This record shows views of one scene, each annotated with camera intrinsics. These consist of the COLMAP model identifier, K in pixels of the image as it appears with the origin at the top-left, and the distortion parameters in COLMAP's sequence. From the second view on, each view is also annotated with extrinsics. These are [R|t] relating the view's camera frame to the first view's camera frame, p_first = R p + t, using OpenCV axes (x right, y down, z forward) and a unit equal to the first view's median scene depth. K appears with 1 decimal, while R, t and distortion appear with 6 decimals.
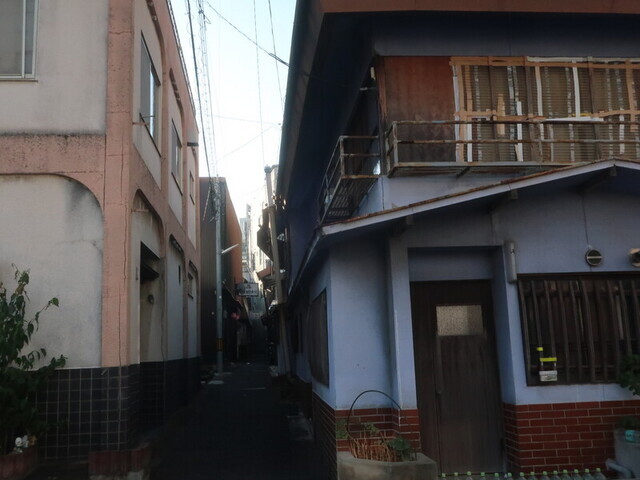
lens RADIAL K [[638.1, 0, 320.0], [0, 638.1, 240.0], [0, 0, 1]] dist [0.011663, -0.012237]
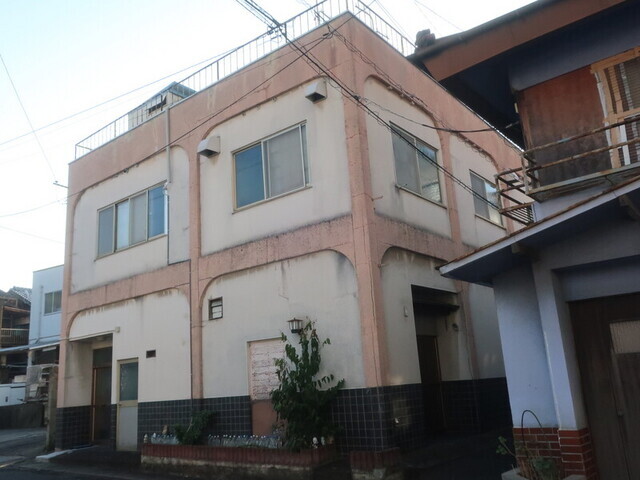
lens RADIAL K [[570.6, 0, 320.0], [0, 570.6, 240.0], [0, 0, 1]] dist [-0.001290, 0.020900]
pose [[0.717680, -0.180038, -0.672698, 0.448587], [0.151887, 0.983214, -0.101100, 0.001765], [0.679607, -0.029617, 0.732978, 0.070713]]
